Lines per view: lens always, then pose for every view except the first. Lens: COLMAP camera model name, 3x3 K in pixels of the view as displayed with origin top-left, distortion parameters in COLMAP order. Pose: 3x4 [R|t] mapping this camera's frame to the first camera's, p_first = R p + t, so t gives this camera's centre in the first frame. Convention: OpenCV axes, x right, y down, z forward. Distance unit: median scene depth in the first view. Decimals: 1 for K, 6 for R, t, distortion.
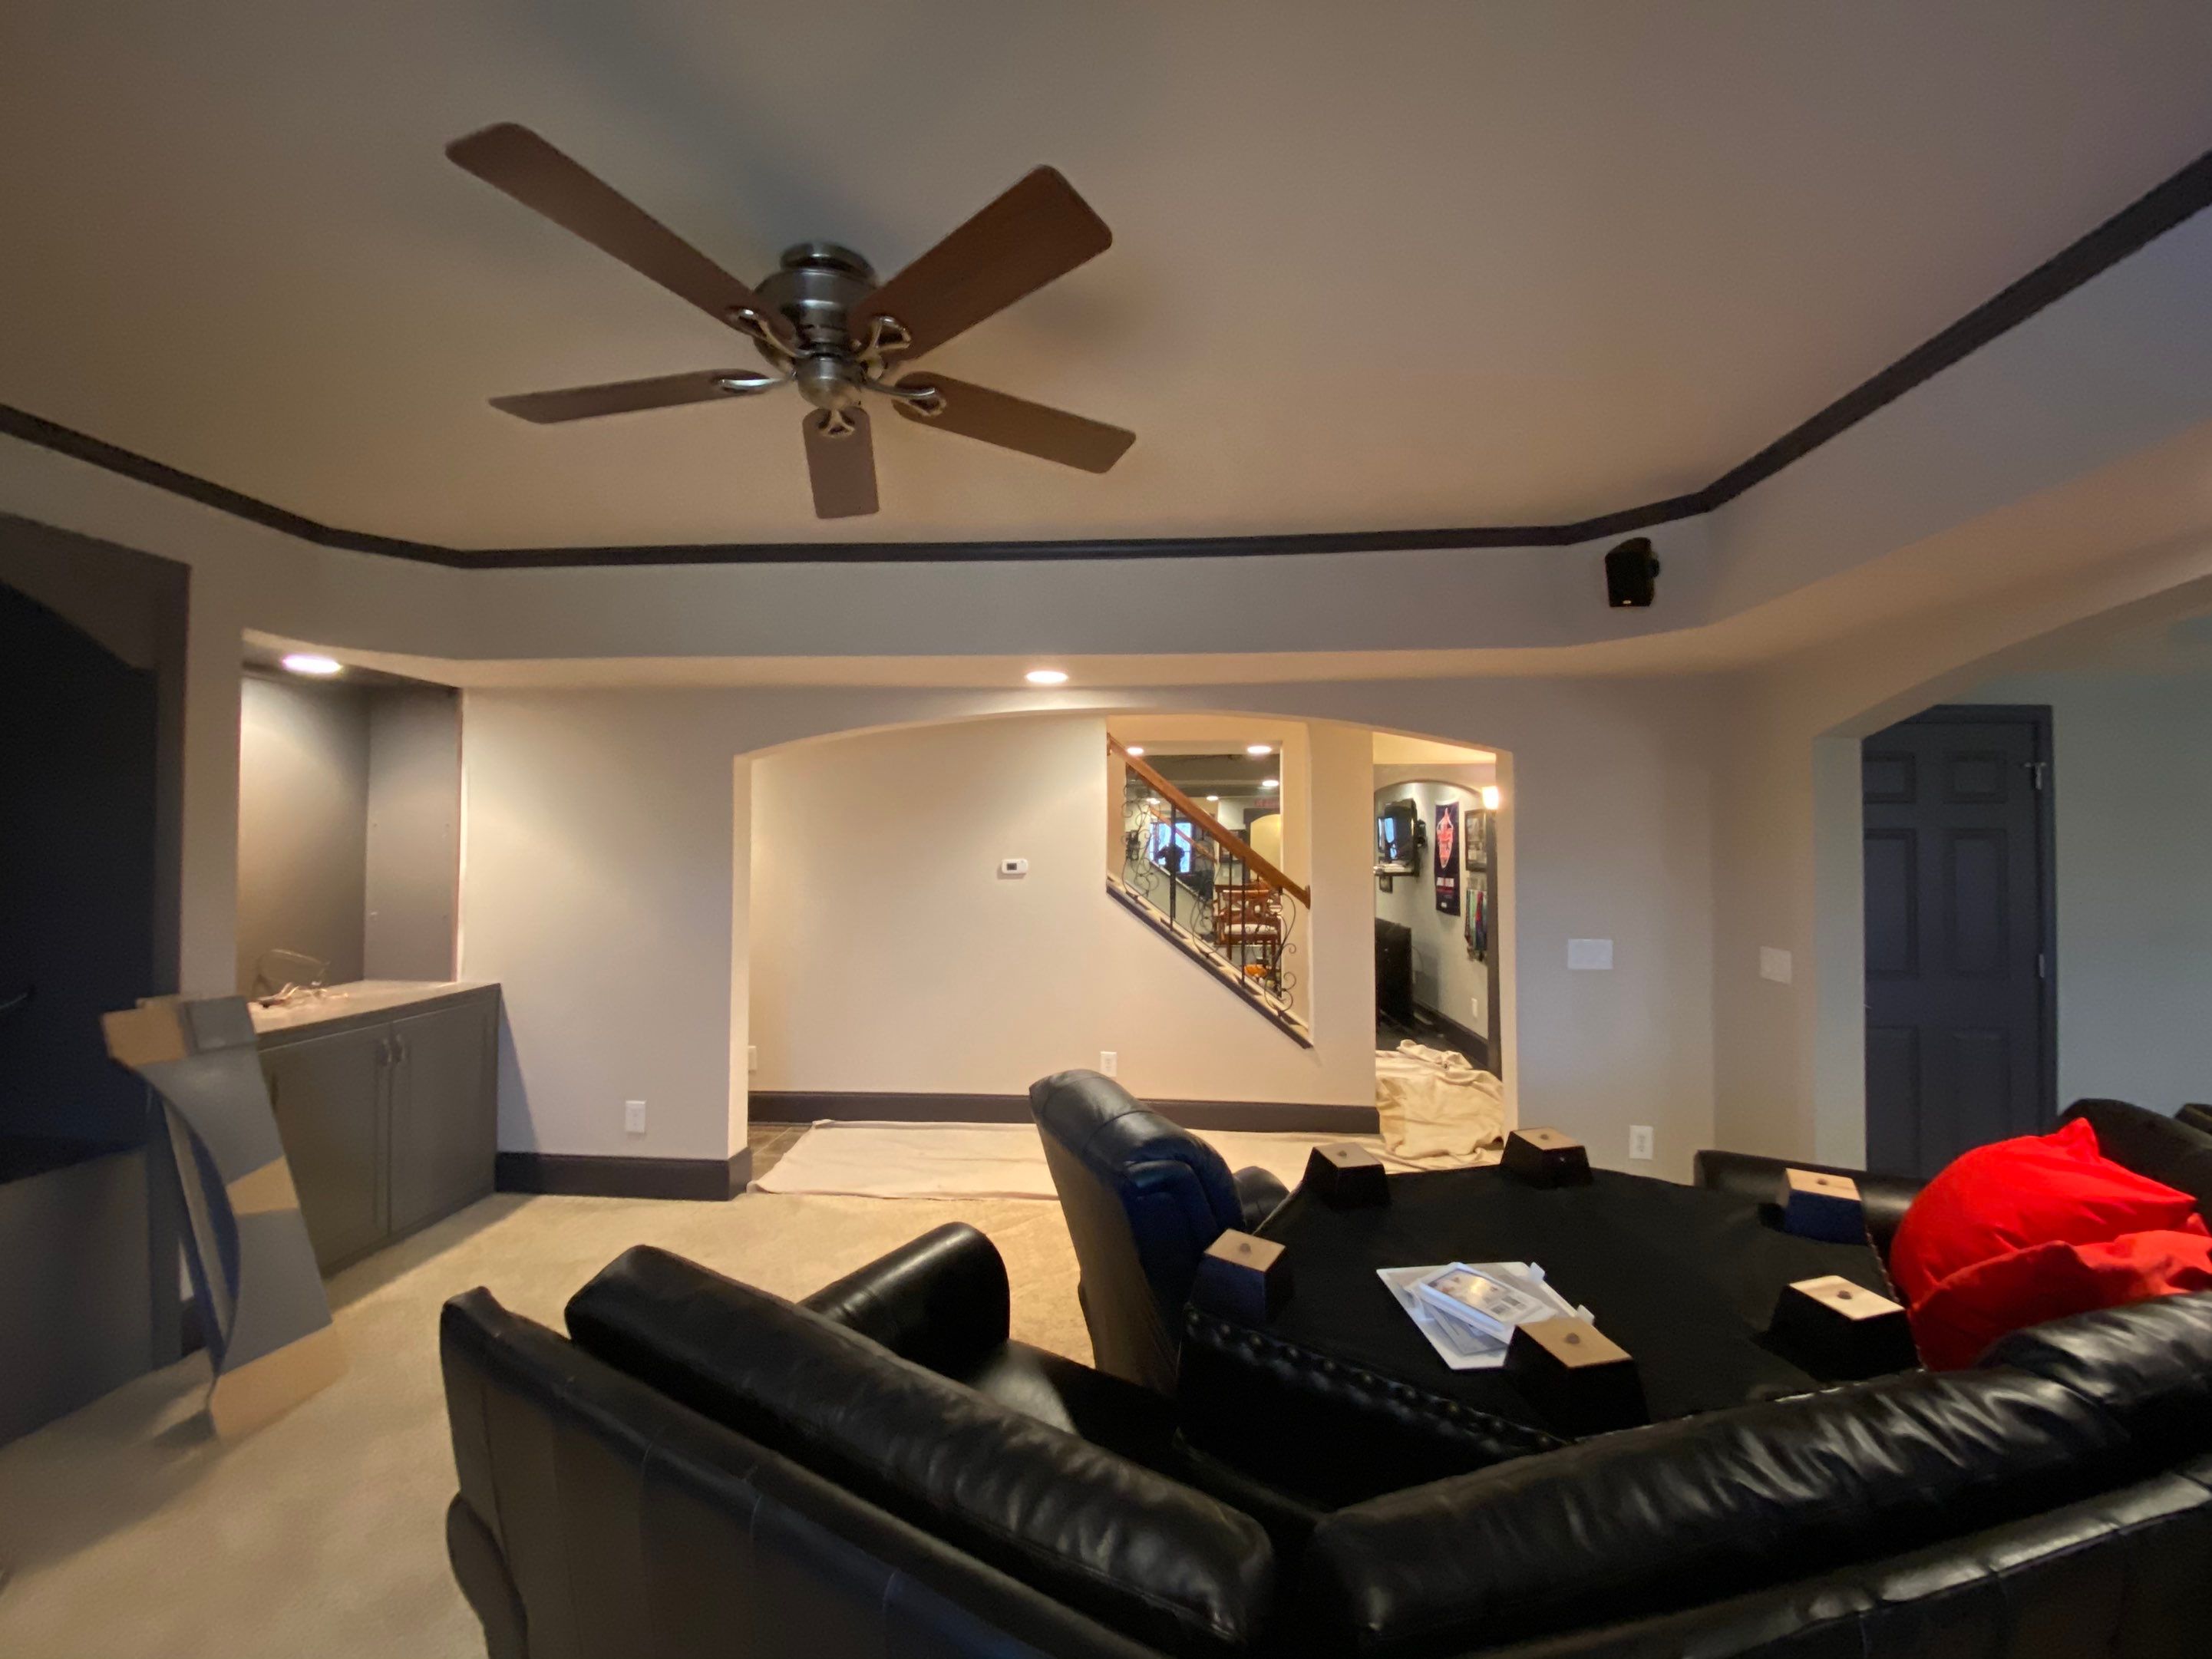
lens RADIAL K [[907.8, 0, 1109.5], [0, 907.8, 824.8], [0, 0, 1]] dist [-0.009782, -0.008878]
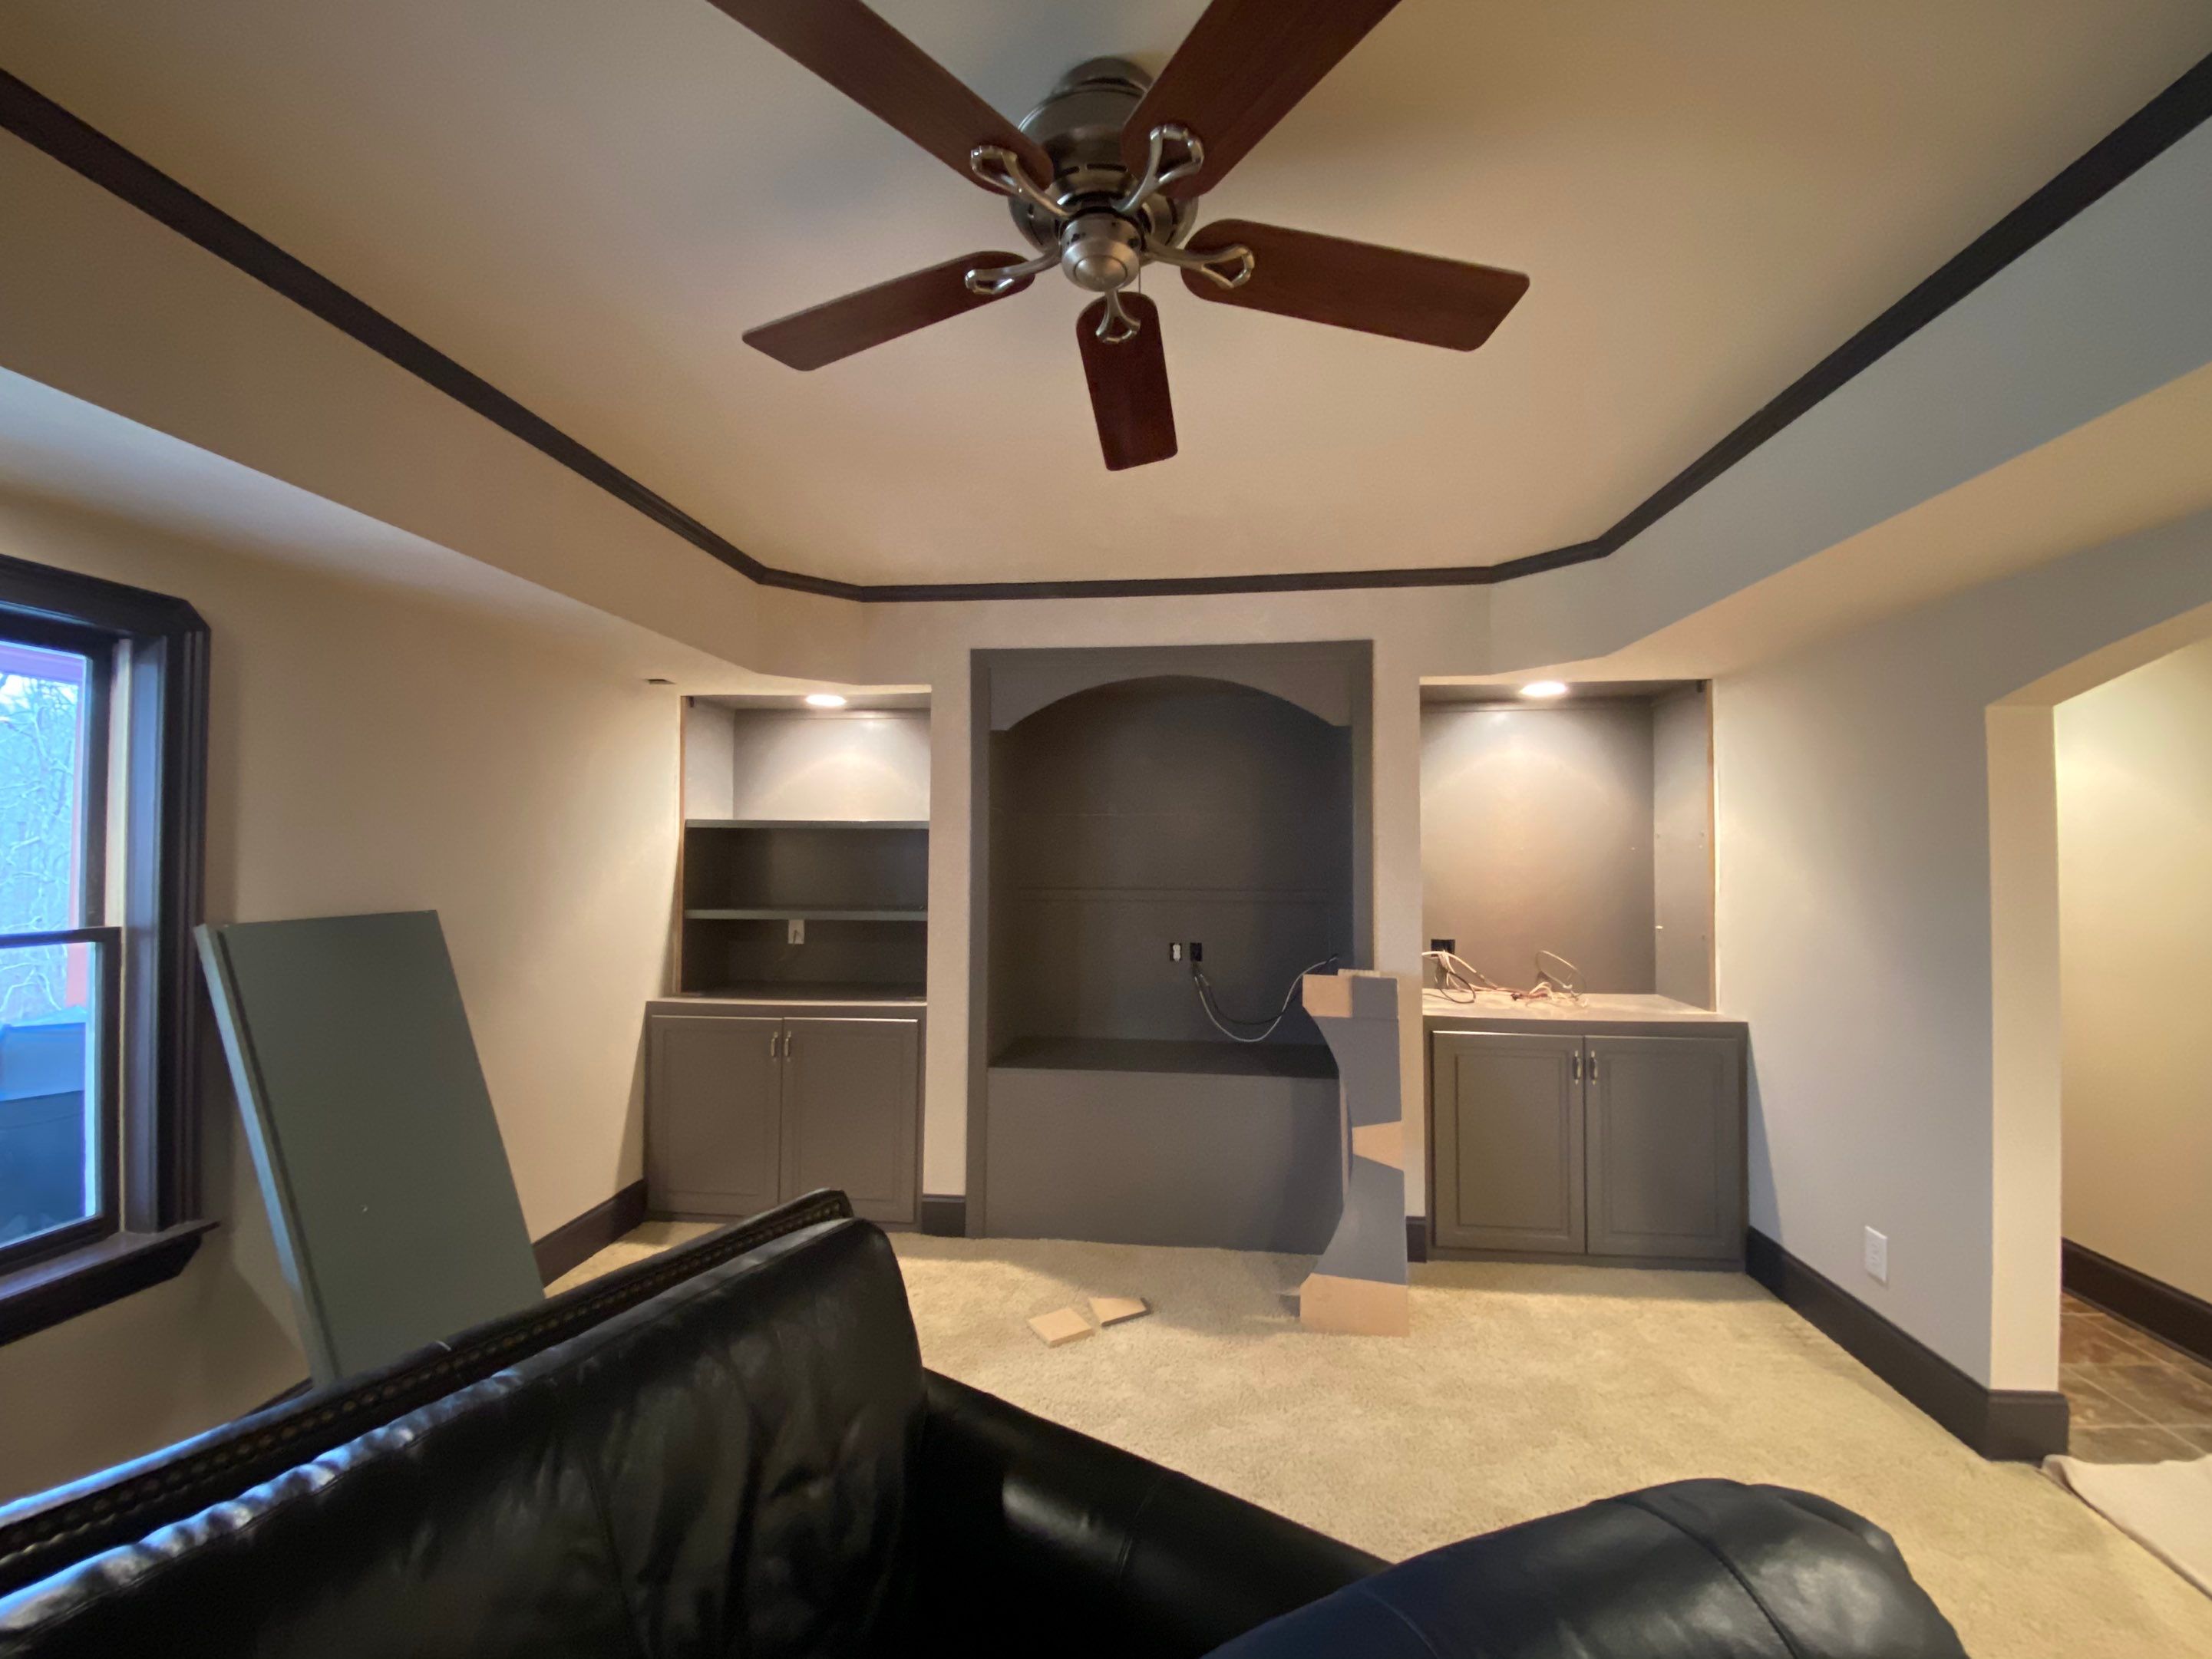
lens RADIAL K [[907.8, 0, 1116.6], [0, 907.8, 815.7], [0, 0, 1]] dist [-0.009782, -0.008878]
pose [[-0.057303, -0.044135, -0.997381, 0.199798], [0.016283, 0.998848, -0.045135, 0.013599], [0.998224, -0.018826, -0.056518, 0.477617]]
